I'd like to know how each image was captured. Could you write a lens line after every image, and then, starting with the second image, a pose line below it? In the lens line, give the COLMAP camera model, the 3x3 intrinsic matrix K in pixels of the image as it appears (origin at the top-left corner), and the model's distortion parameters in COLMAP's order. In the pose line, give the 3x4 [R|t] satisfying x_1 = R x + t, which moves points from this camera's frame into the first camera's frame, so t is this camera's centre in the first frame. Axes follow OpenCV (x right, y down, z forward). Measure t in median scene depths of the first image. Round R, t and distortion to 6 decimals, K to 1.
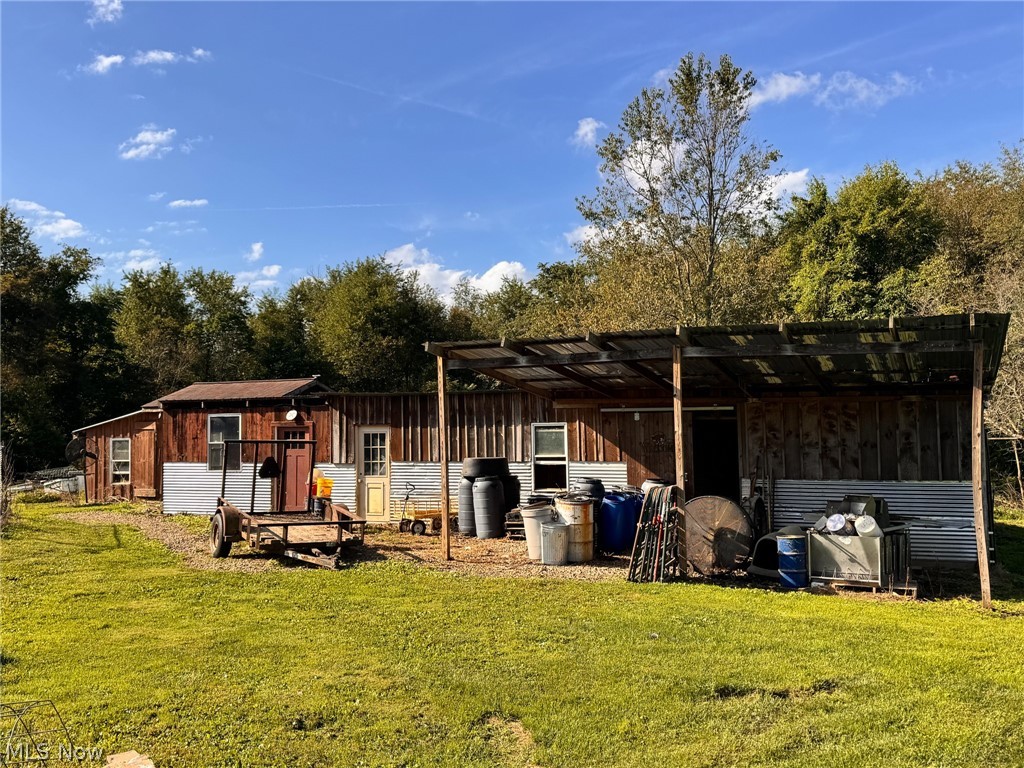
lens RADIAL K [[980.6, 0, 512.0], [0, 980.6, 384.0], [0, 0, 1]] dist [0.169515, -0.352131]
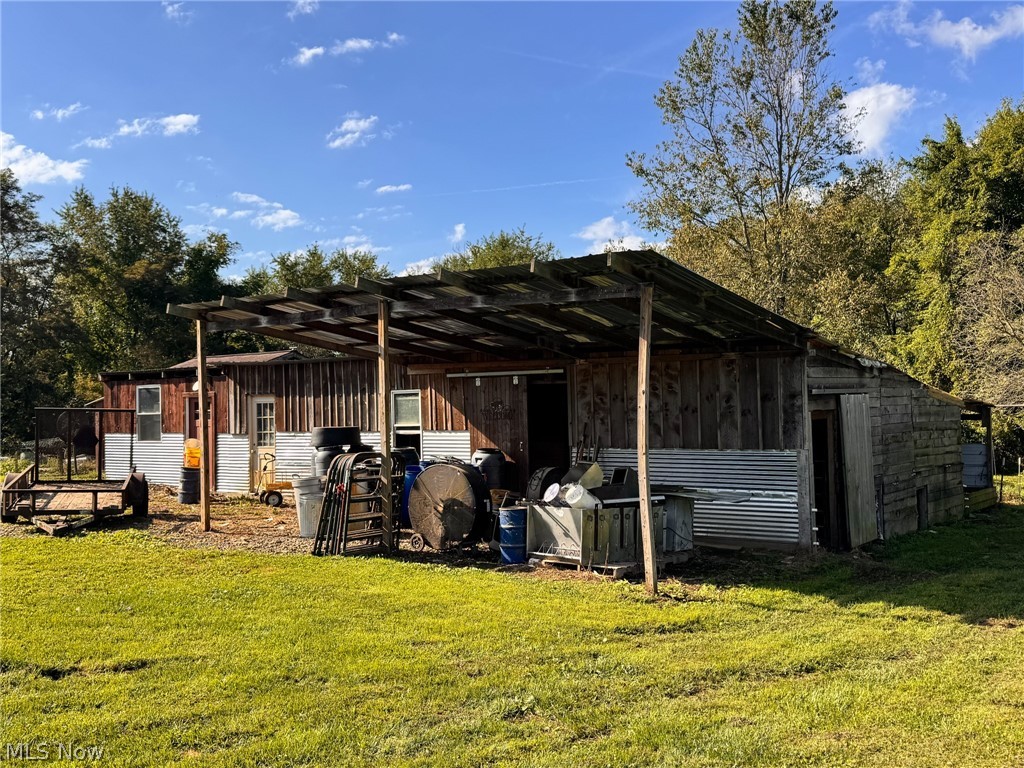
lens RADIAL K [[1007.6, 0, 512.0], [0, 1007.6, 384.0], [0, 0, 1]] dist [0.142966, -0.248325]
pose [[0.976925, -0.010151, -0.213340, 0.296330], [0.014751, 0.999691, 0.019983, 0.013640], [0.213071, -0.022669, 0.976774, 0.063720]]
